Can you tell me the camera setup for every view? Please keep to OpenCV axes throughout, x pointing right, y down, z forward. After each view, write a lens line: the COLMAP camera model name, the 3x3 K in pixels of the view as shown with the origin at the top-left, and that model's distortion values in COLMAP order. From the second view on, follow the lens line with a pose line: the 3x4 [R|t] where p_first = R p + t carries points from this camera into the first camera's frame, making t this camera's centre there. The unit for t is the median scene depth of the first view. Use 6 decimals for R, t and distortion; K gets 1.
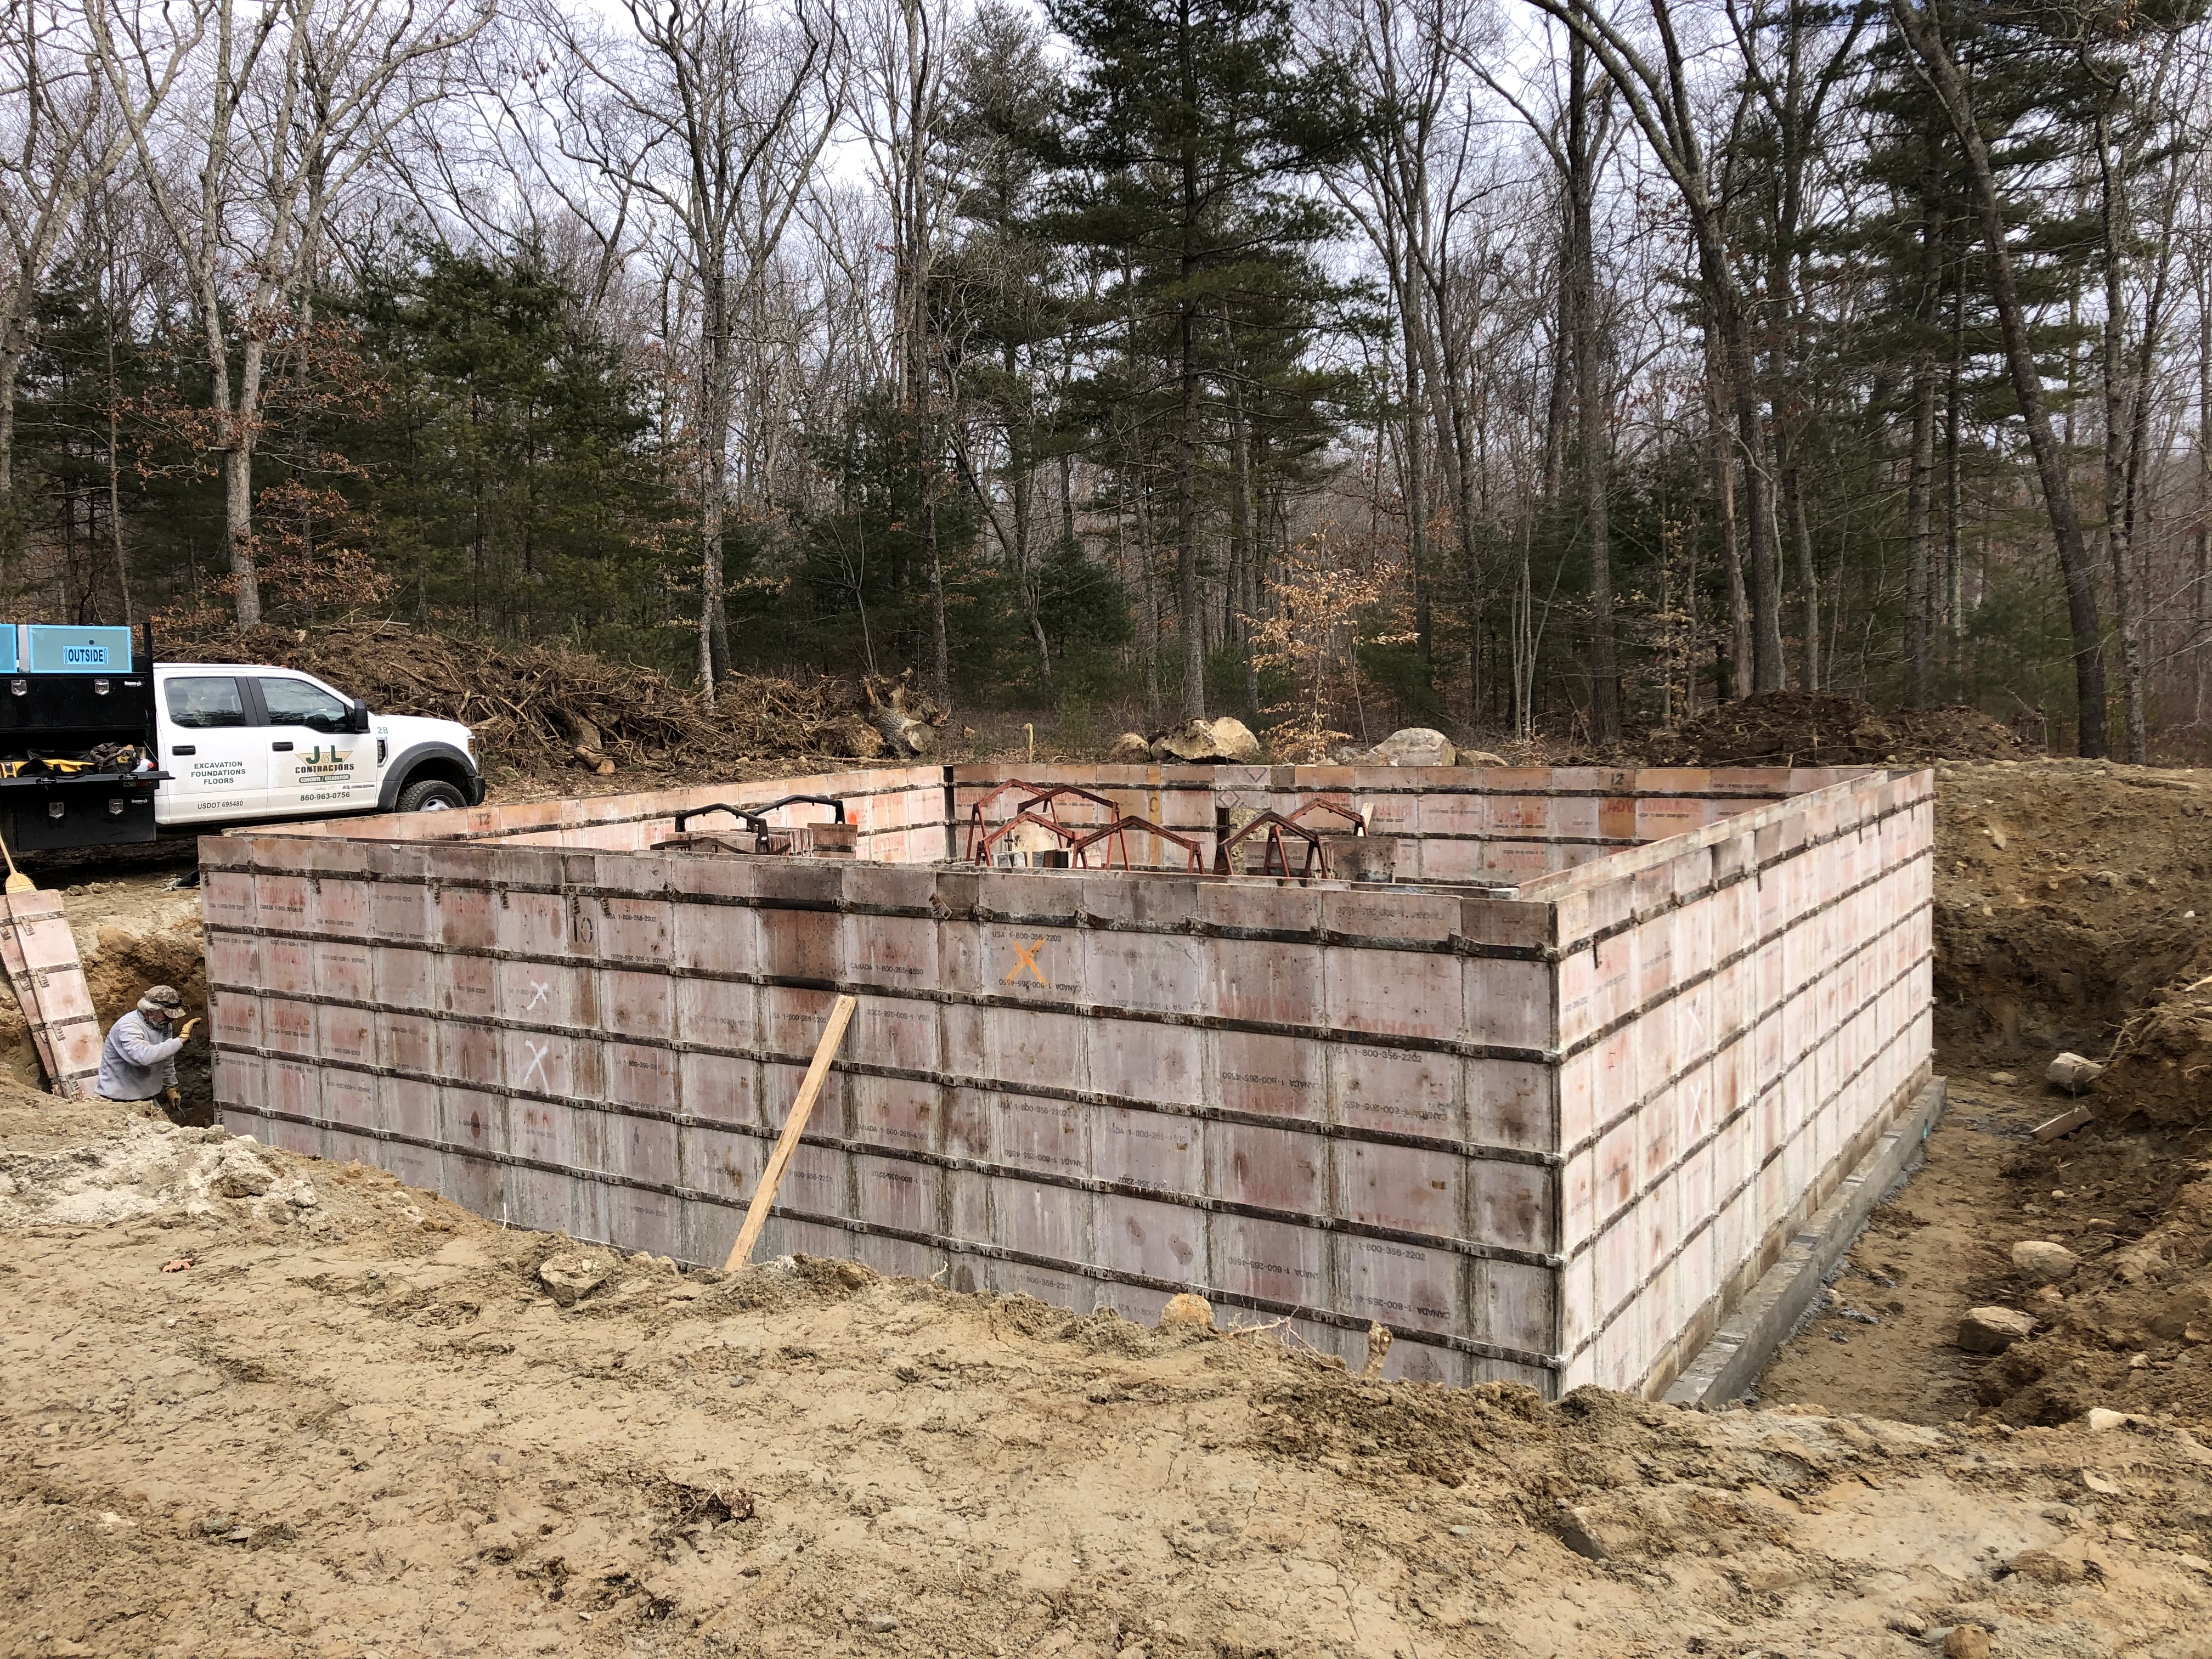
lens RADIAL K [[1825.4, 0, 1104.1], [0, 1825.4, 826.3], [0, 0, 1]] dist [0.001384, -0.003070]
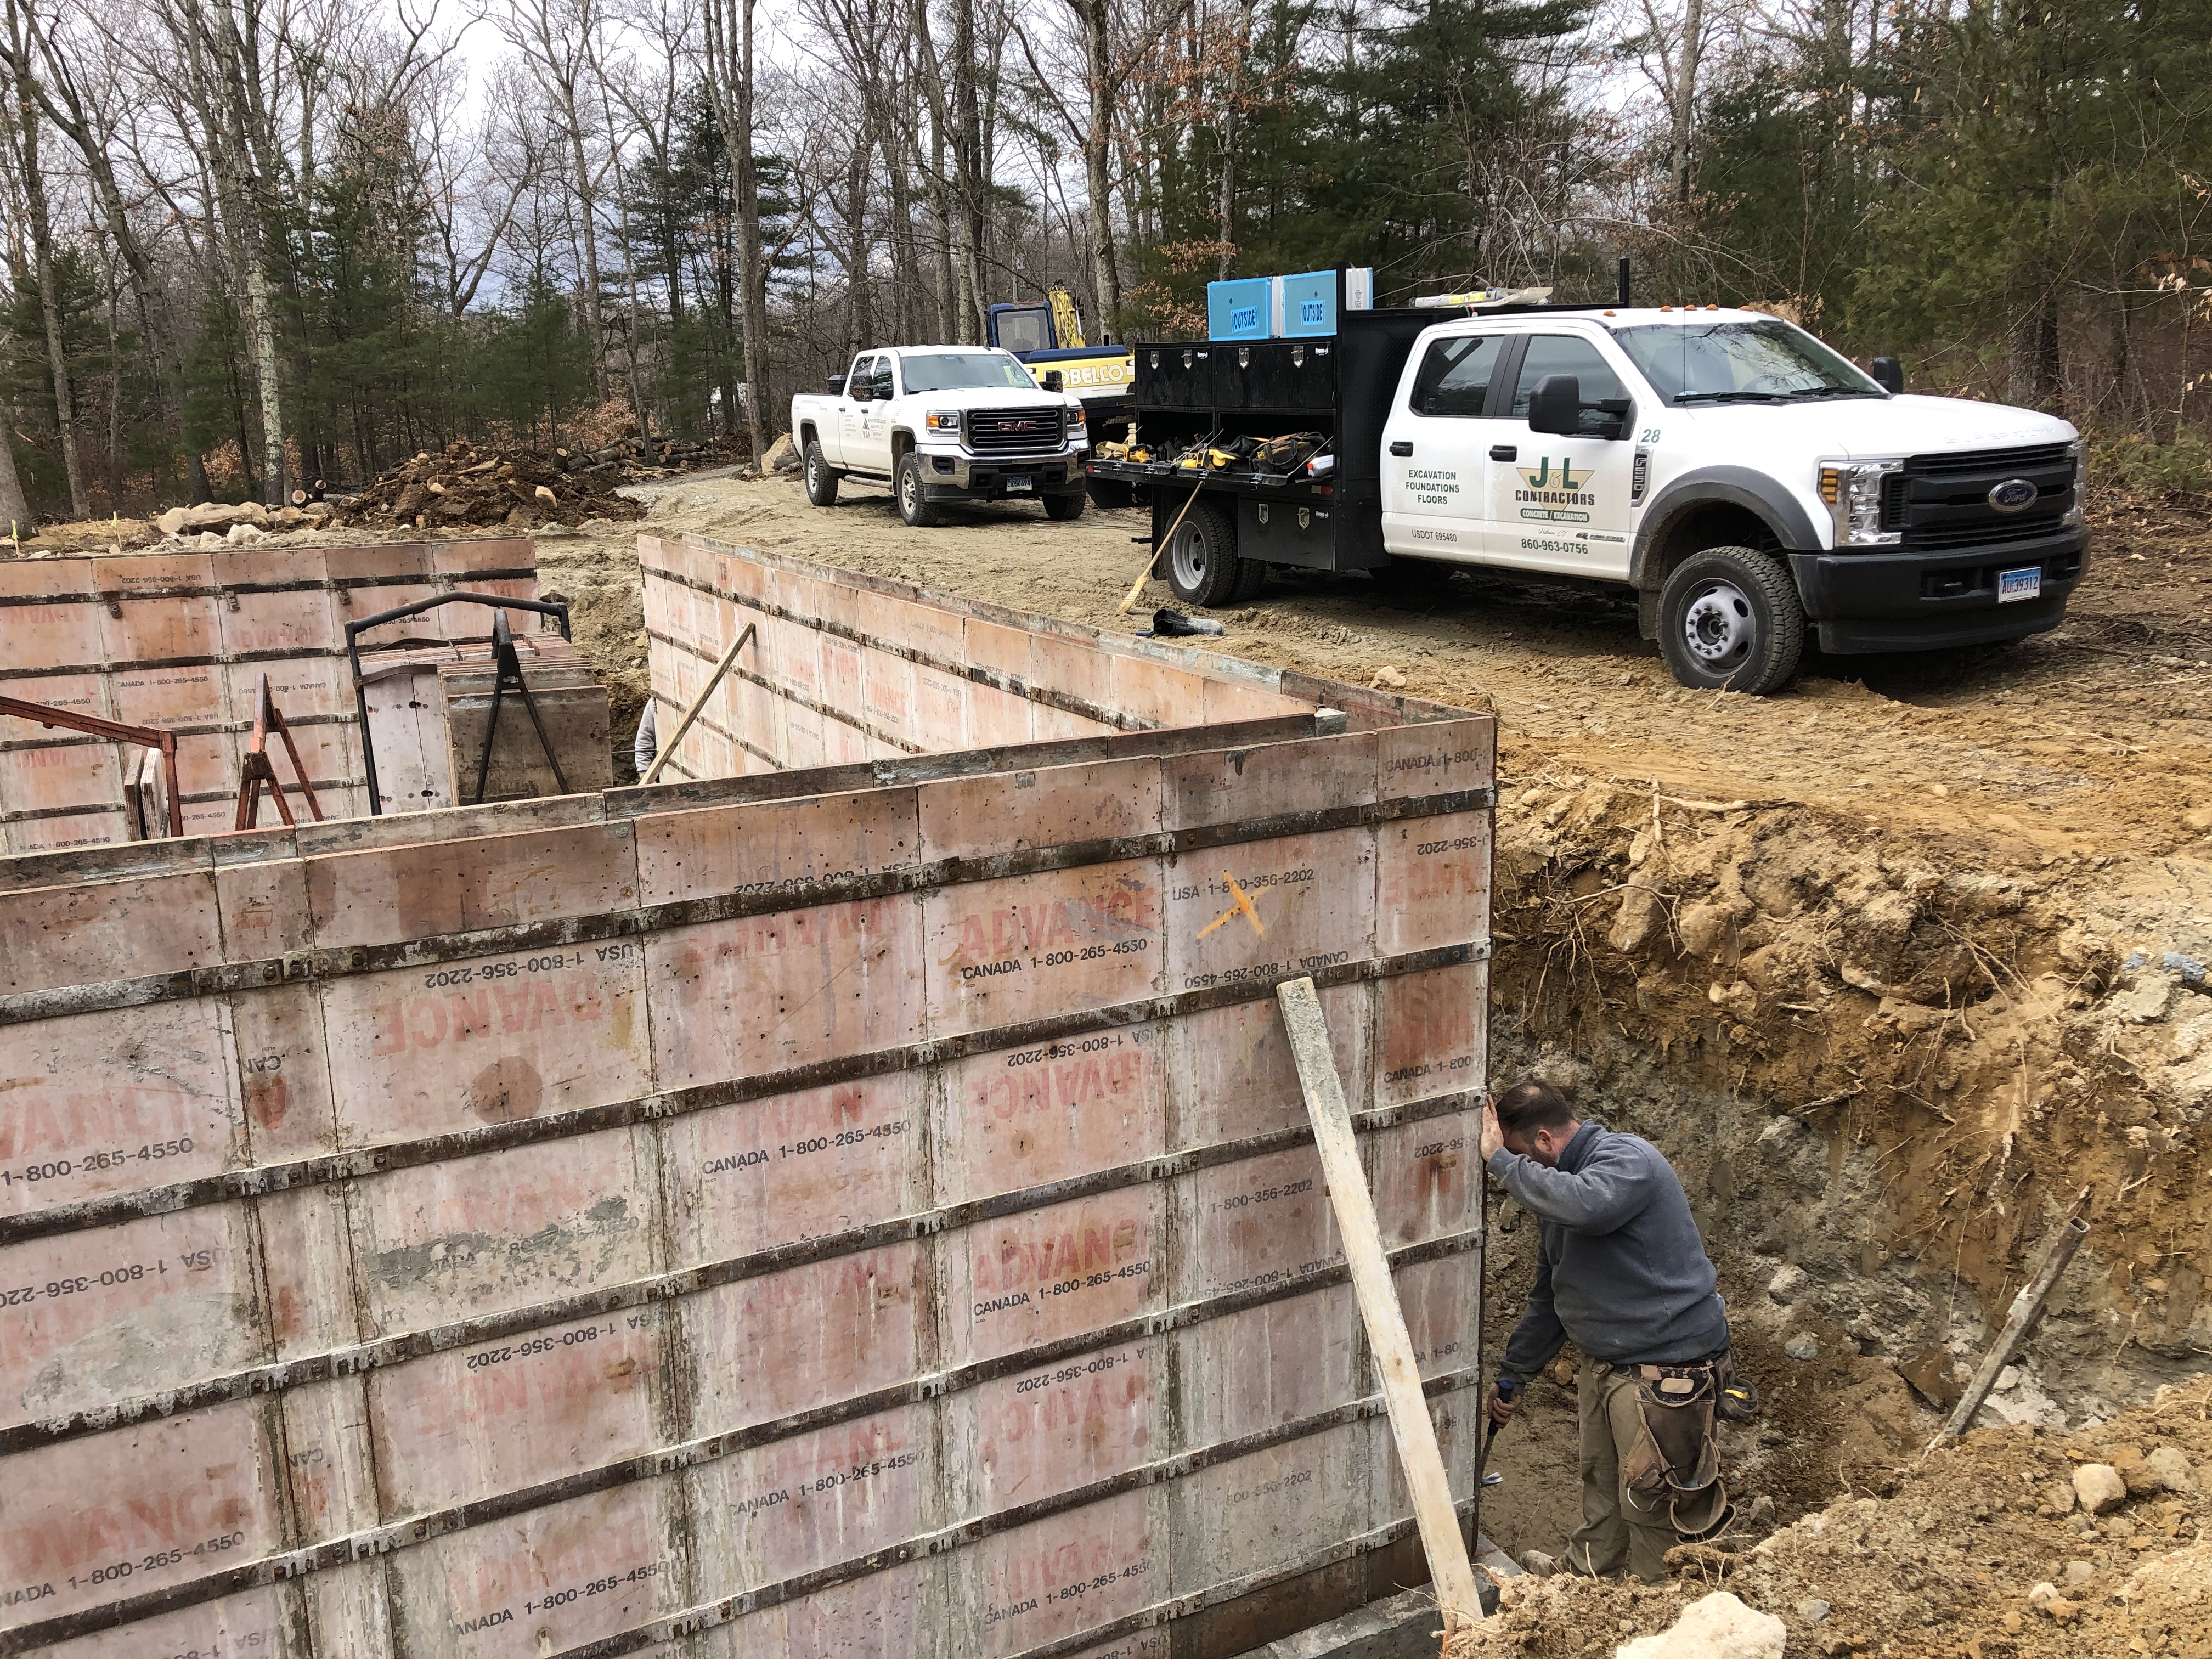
lens RADIAL K [[1825.4, 0, 1104.6], [0, 1825.4, 827.0], [0, 0, 1]] dist [0.001384, -0.003070]
pose [[-0.502262, 0.229978, -0.833572, 0.146471], [-0.040358, 0.956700, 0.288266, -0.092254], [0.863773, 0.178426, -0.471233, 1.167404]]
